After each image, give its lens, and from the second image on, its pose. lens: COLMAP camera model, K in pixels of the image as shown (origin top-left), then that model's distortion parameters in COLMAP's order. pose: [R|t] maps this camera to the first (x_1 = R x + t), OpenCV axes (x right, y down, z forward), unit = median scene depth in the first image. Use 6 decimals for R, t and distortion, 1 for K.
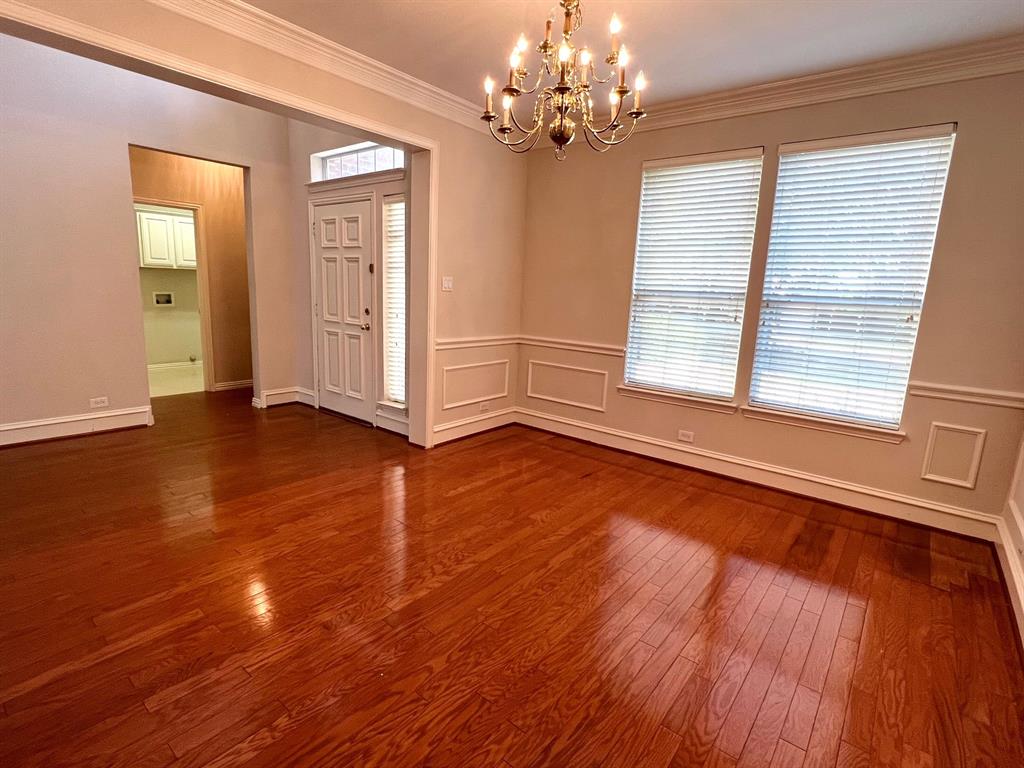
lens RADIAL K [[517.1, 0, 510.2], [0, 517.1, 378.4], [0, 0, 1]] dist [-0.001119, 0.000008]
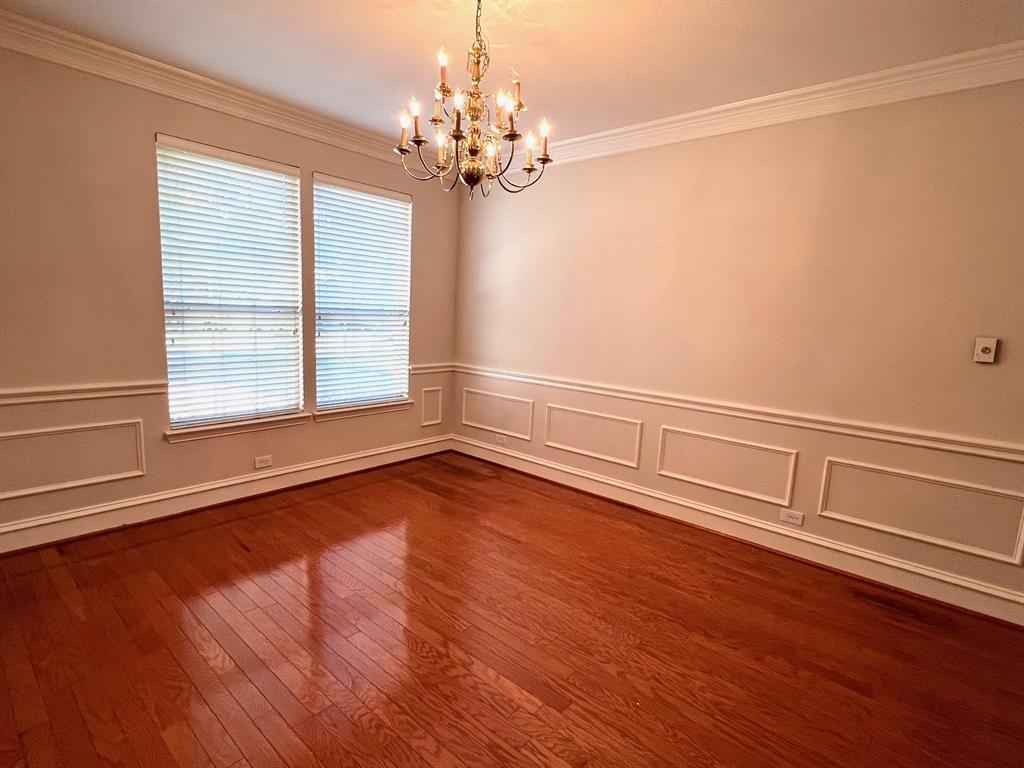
lens RADIAL K [[508.3, 0, 512.0], [0, 508.3, 384.0], [0, 0, 1]] dist [-0.016203, 0.000030]
pose [[0.036403, -0.184167, 0.982221, -0.524431], [0.129904, 0.975405, 0.178075, -0.131216], [-0.990858, 0.121111, 0.059432, 0.504667]]
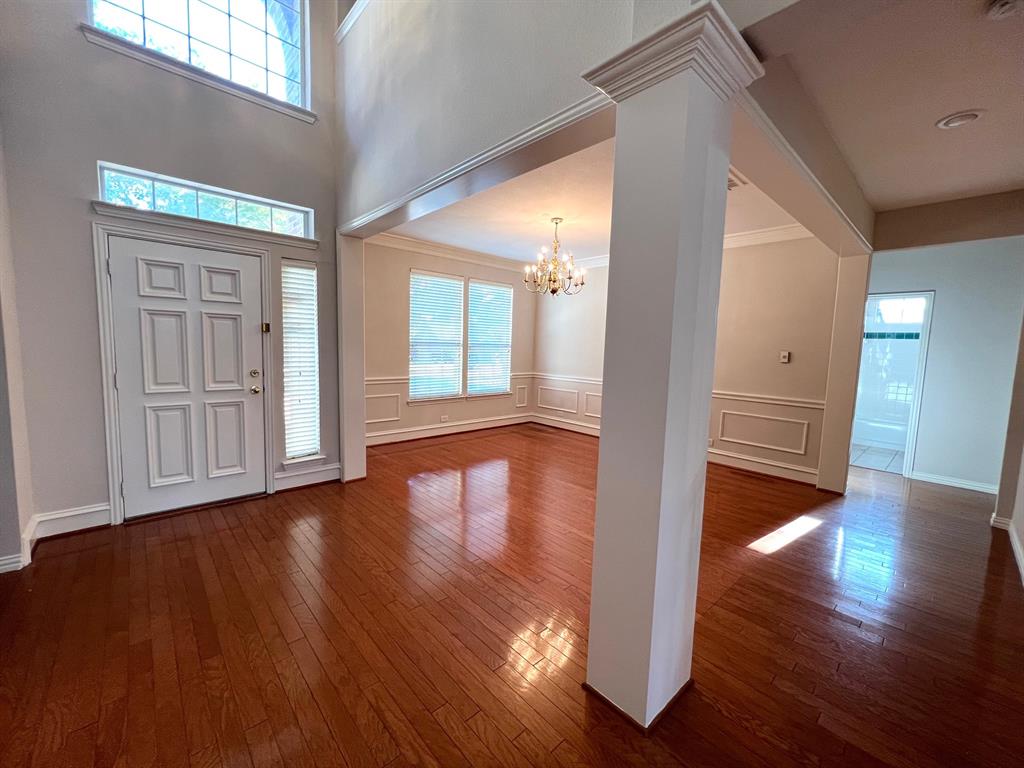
lens RADIAL K [[407.0, 0, 512.1], [0, 407.0, 380.8], [0, 0, 1]] dist [0.000040, 0.000010]
pose [[0.151706, -0.128308, 0.980062, -1.091463], [0.147026, 0.983437, 0.105992, -0.149321], [-0.977430, 0.128015, 0.168058, 0.508020]]
